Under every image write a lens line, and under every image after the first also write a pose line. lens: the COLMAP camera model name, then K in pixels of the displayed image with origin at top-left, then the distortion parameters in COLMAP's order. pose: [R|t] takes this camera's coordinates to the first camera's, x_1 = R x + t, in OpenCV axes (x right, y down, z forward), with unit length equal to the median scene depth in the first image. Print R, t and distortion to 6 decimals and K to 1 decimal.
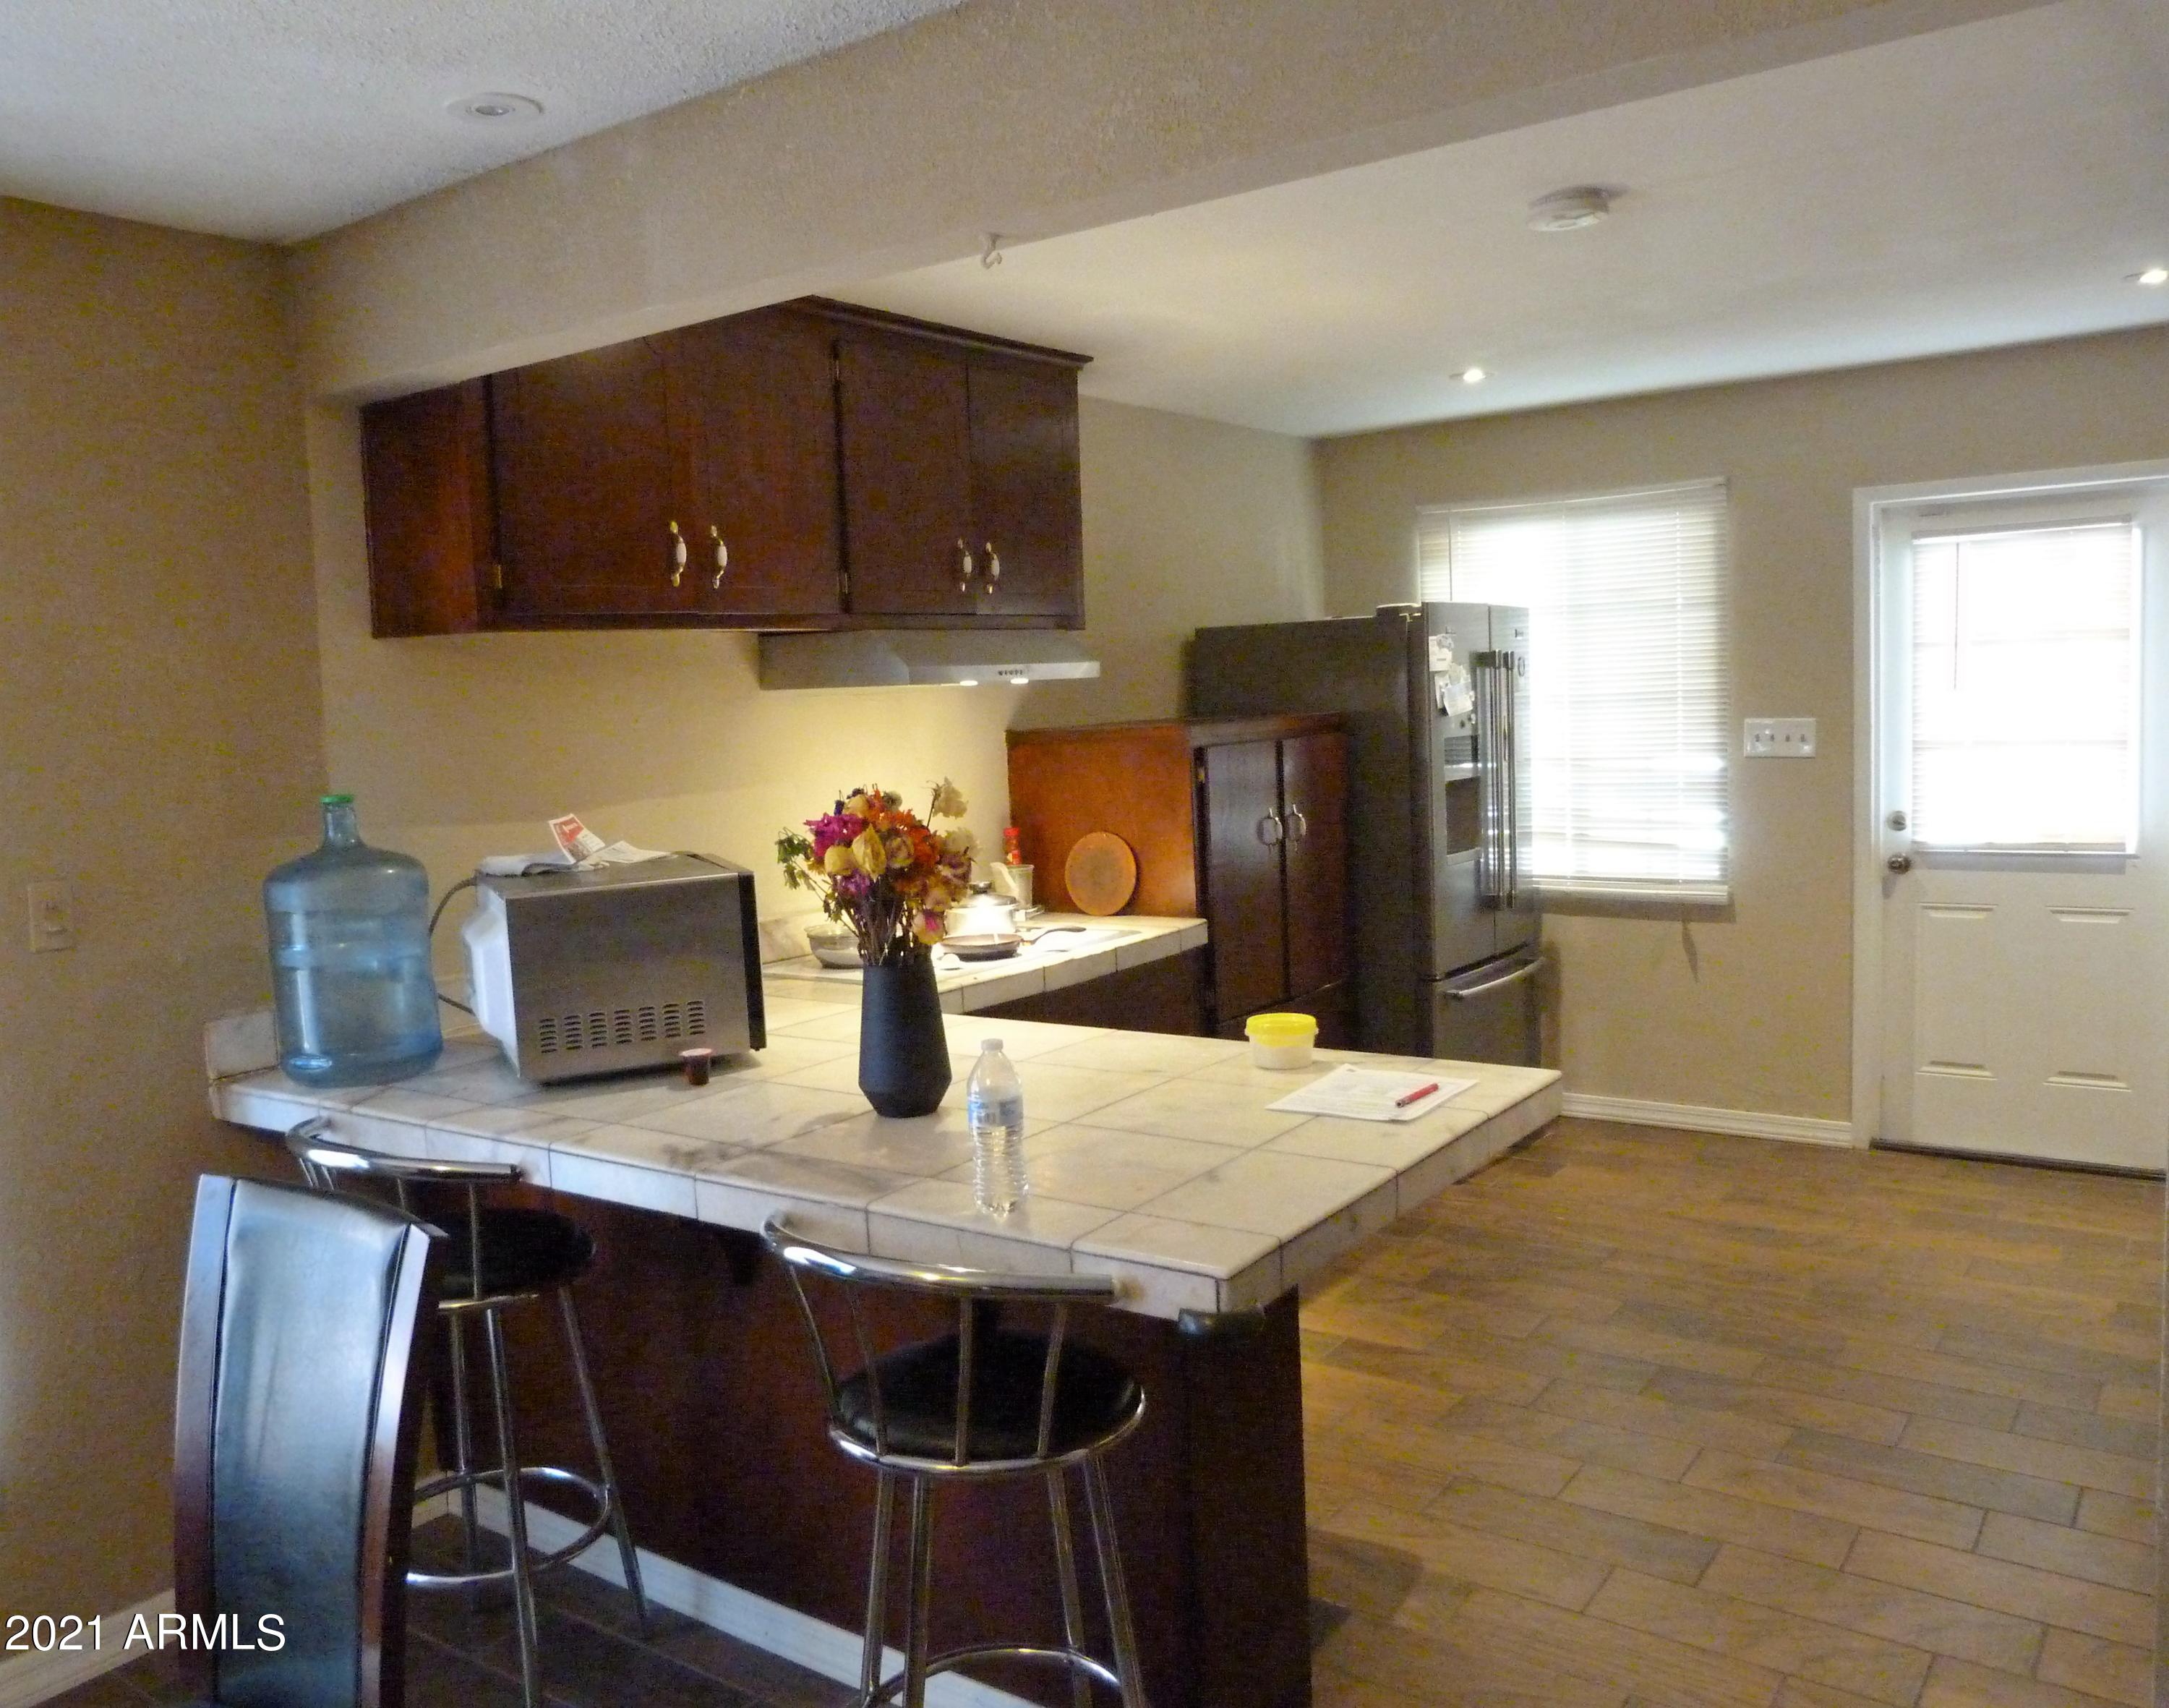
lens RADIAL K [[1708.8, 0, 1082.7], [0, 1708.8, 852.0], [0, 0, 1]] dist [-0.031553, -0.001628]
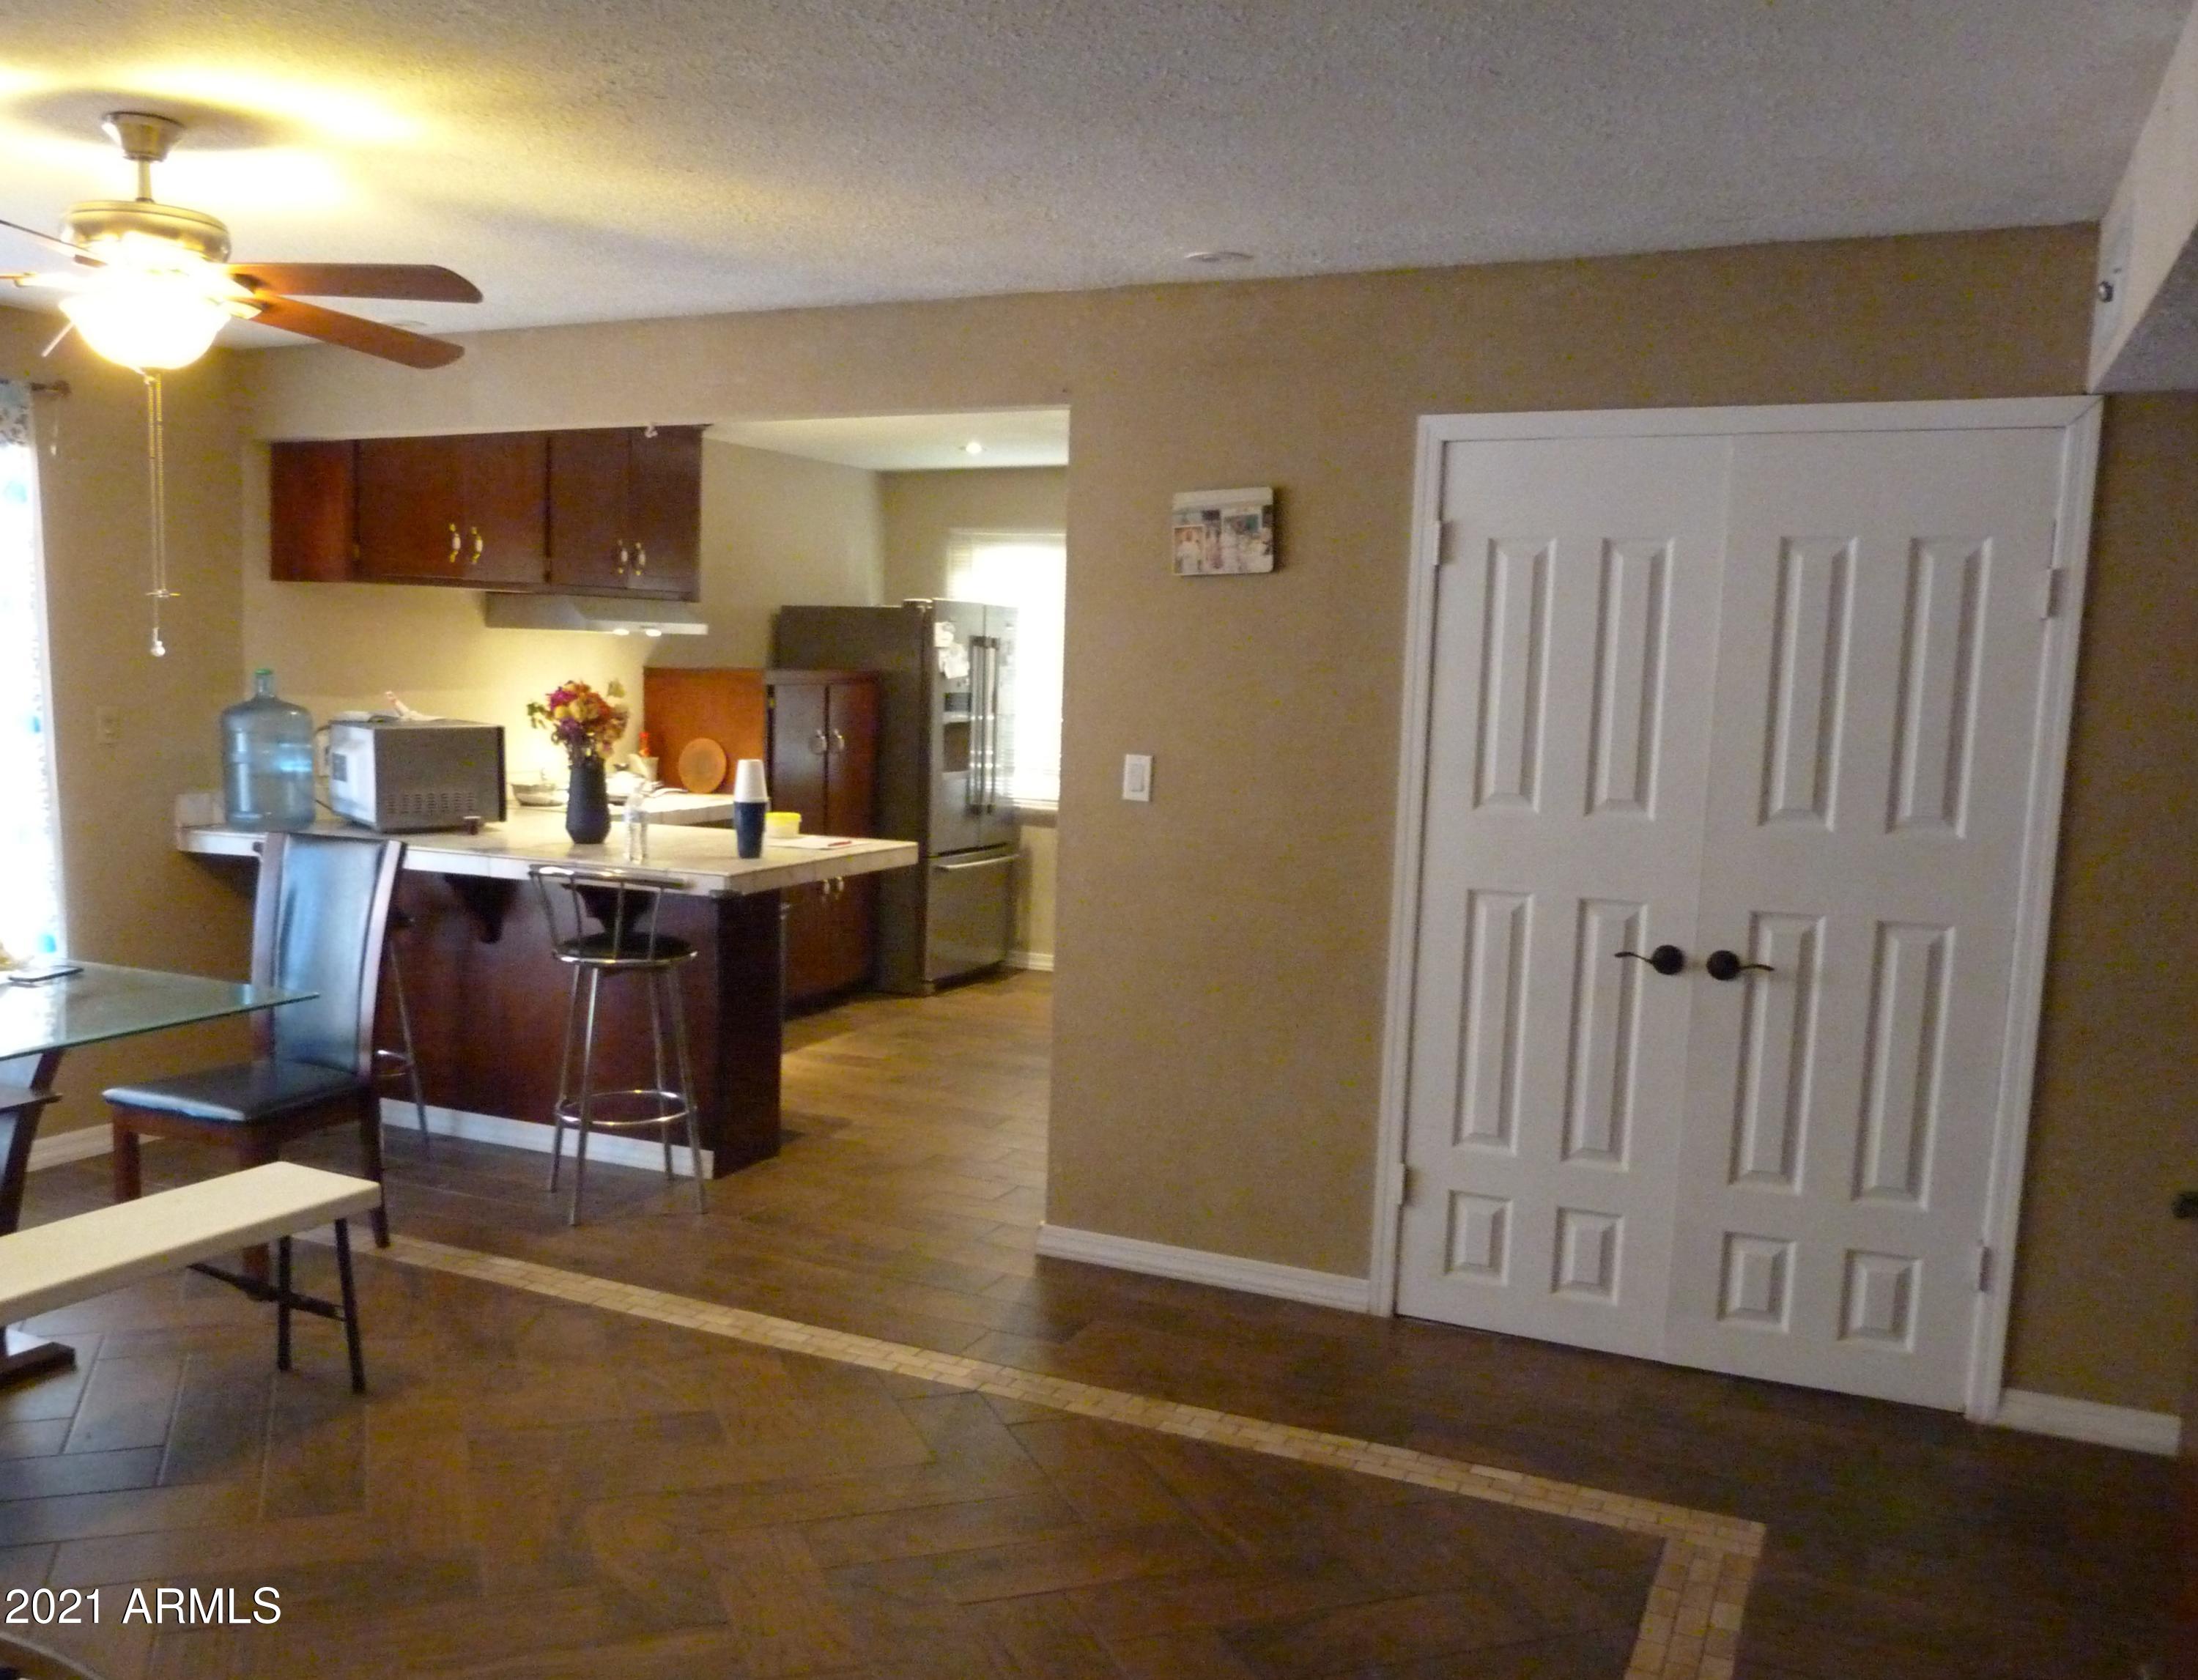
lens RADIAL K [[1812.0, 0, 990.7], [0, 1812.0, 931.3], [0, 0, 1]] dist [-0.028781, 0.001183]
pose [[0.986791, 0.045483, 0.155481, 0.023714], [-0.053543, 0.997409, 0.048052, 0.081722], [-0.152893, -0.055743, 0.986669, -0.747833]]
